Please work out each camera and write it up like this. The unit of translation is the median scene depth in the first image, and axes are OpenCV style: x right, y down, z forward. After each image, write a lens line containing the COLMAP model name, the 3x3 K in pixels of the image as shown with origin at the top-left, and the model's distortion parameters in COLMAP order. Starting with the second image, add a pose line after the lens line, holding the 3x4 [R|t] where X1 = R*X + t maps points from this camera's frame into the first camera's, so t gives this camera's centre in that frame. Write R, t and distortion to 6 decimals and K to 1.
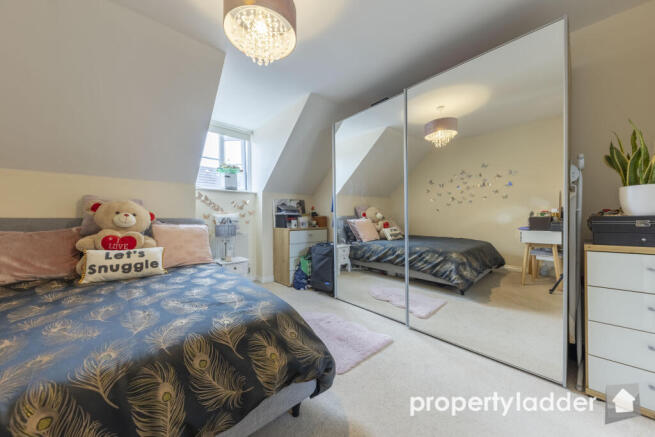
lens RADIAL K [[232.7, 0, 320.8], [0, 232.7, 223.6], [0, 0, 1]] dist [0.006784, -0.000426]
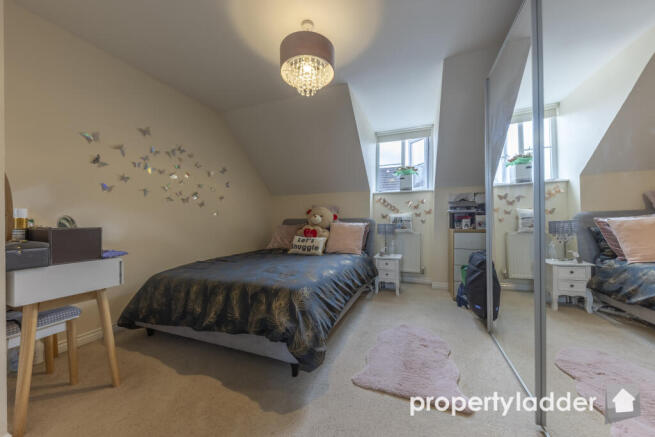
lens RADIAL K [[232.7, 0, 326.8], [0, 232.7, 223.9], [0, 0, 1]] dist [0.006784, -0.000426]
pose [[0.440881, 0.011369, -0.897494, 0.400456], [-0.015746, 0.999864, 0.004931, 0.004566], [0.897427, 0.011958, 0.441000, 0.227789]]
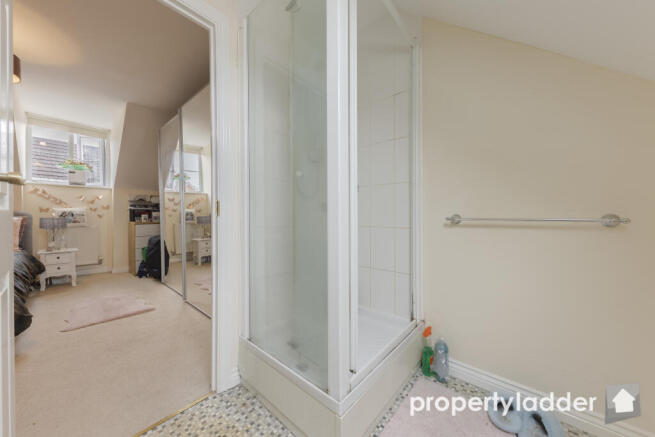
lens RADIAL K [[232.7, 0, 334.0], [0, 232.7, 221.9], [0, 0, 1]] dist [0.006784, -0.000426]
pose [[0.991739, 0.008610, 0.127986, 0.641142], [-0.008841, 0.999960, 0.001234, 0.009703], [-0.127971, -0.002355, 0.991775, -0.204872]]
